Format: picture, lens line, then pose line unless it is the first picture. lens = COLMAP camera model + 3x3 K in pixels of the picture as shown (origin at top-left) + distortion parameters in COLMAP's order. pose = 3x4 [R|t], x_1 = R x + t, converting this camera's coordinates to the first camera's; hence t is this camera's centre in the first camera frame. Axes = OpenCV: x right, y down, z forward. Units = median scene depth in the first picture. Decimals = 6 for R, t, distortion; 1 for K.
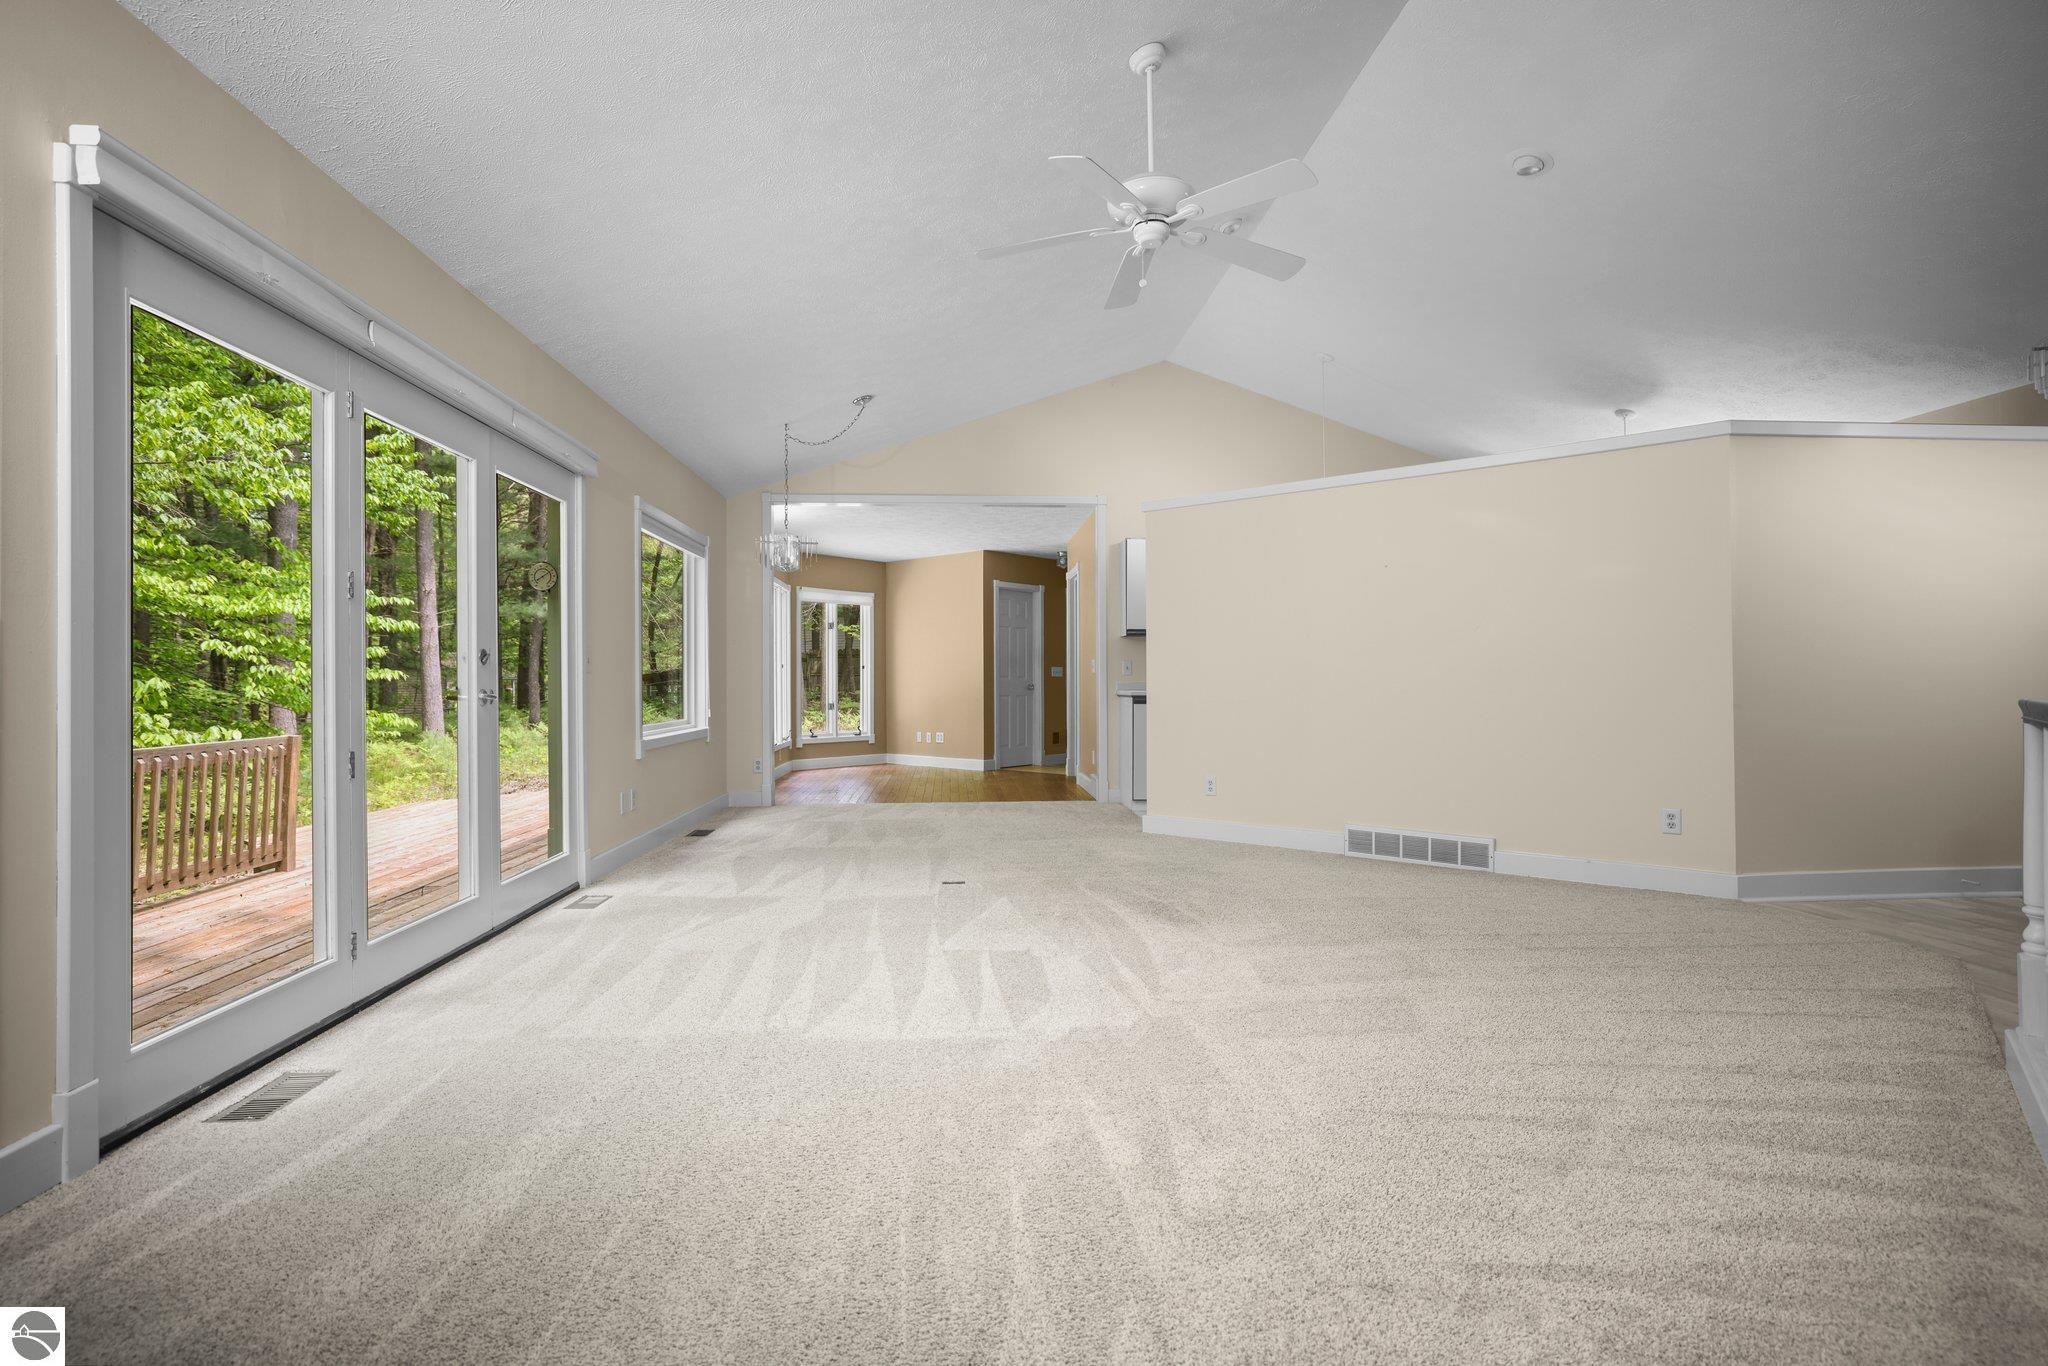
lens RADIAL K [[976.8, 0, 1010.7], [0, 976.8, 679.9], [0, 0, 1]] dist [-0.007361, -0.000267]
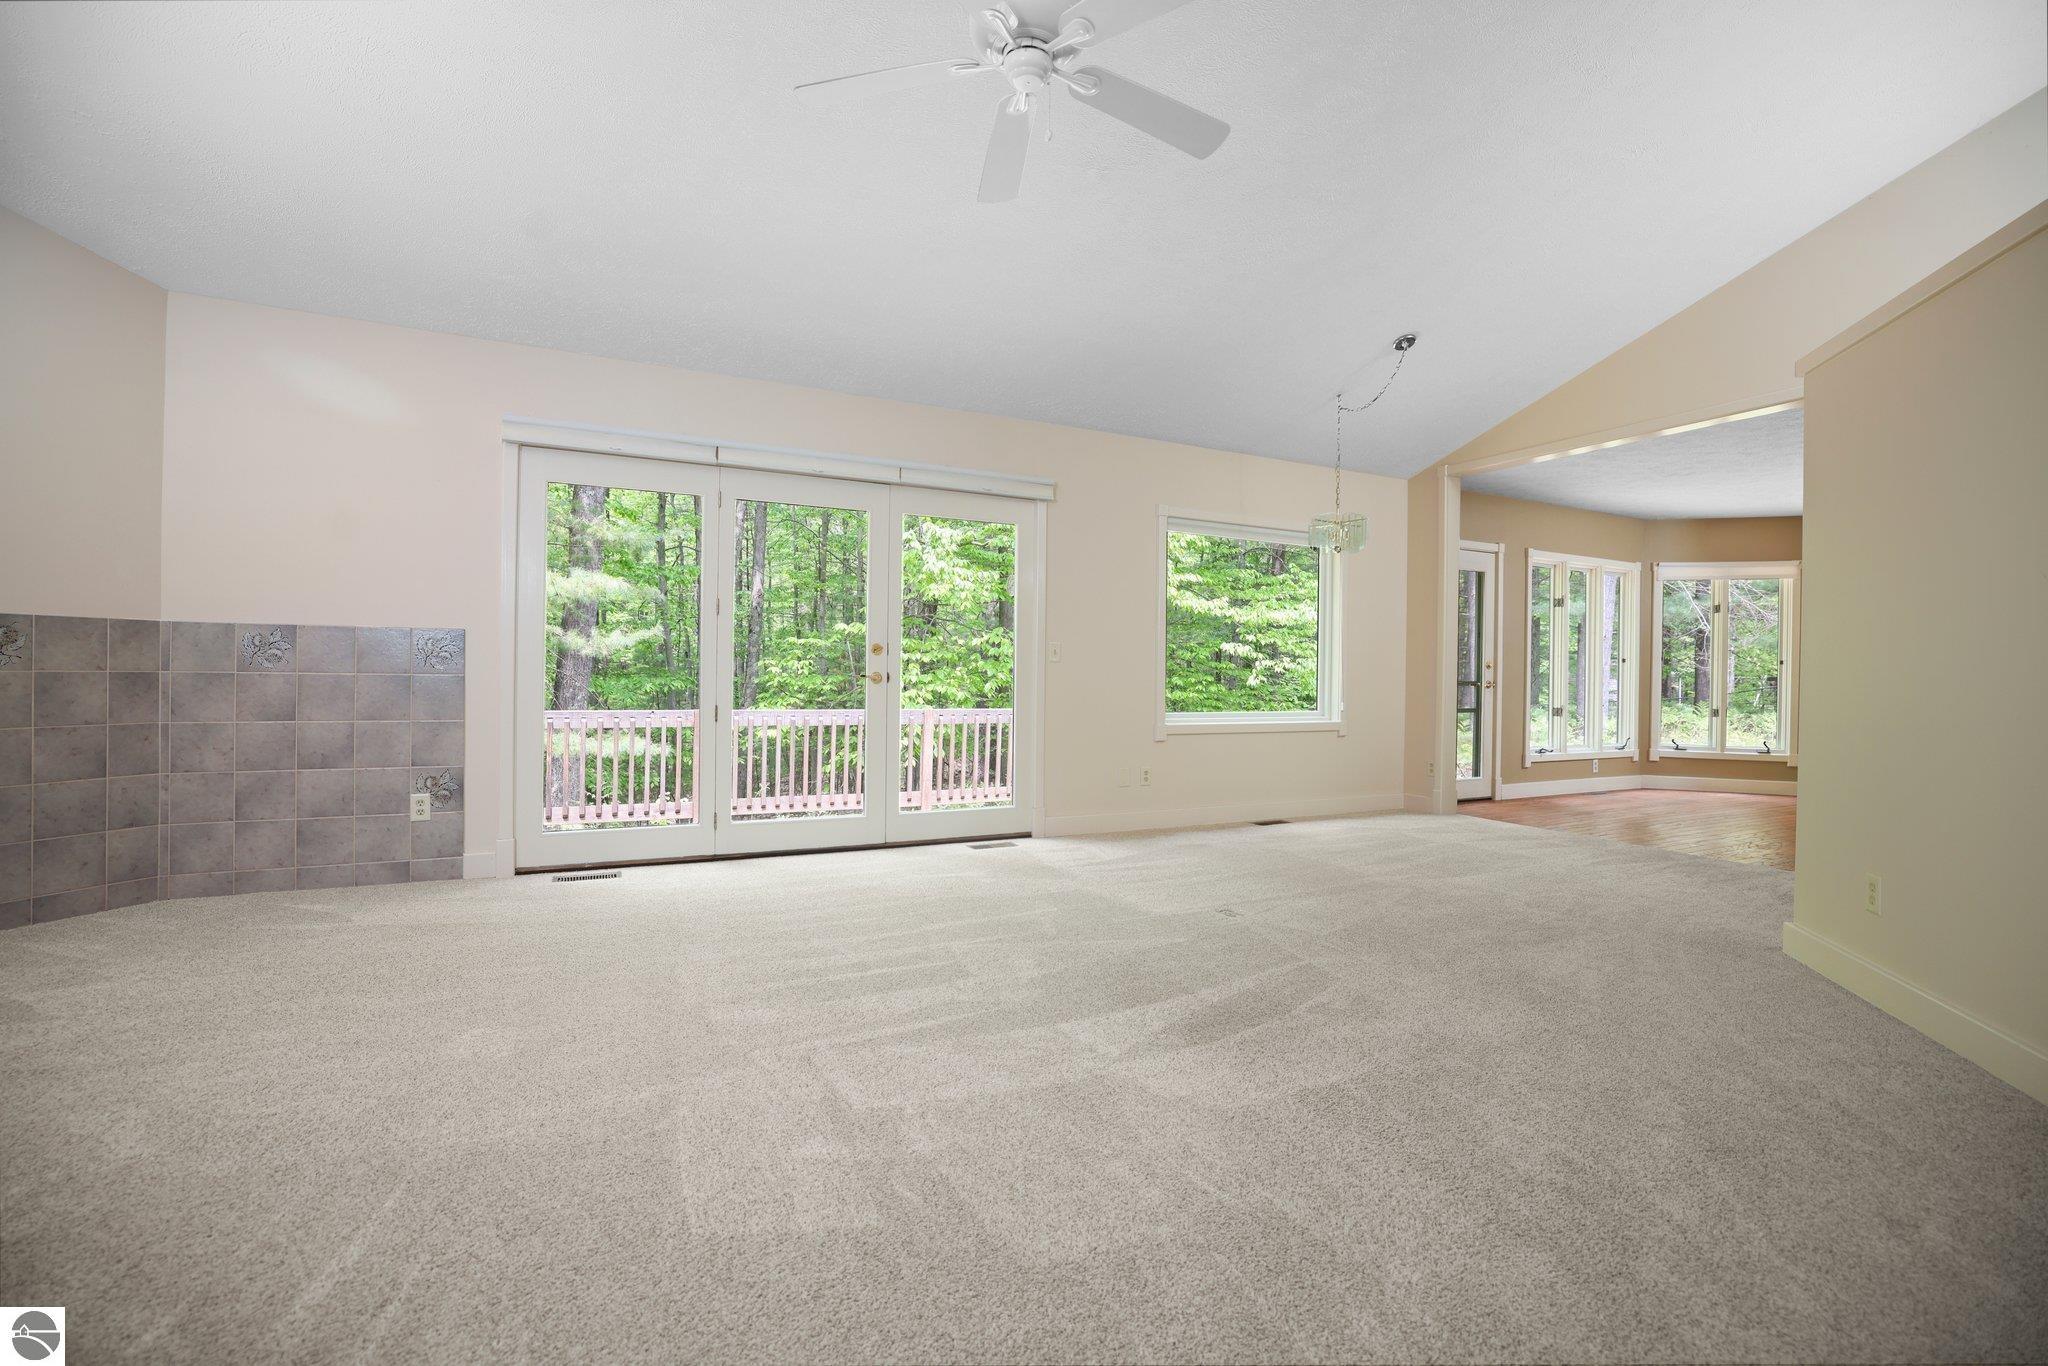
lens RADIAL K [[881.9, 0, 1027.2], [0, 881.9, 683.5], [0, 0, 1]] dist [-0.034328, 0.006313]
pose [[0.389887, 0.021701, -0.920607, 0.236222], [-0.013937, 0.999747, 0.017664, -0.000169], [0.920757, 0.005943, 0.390091, 0.228244]]
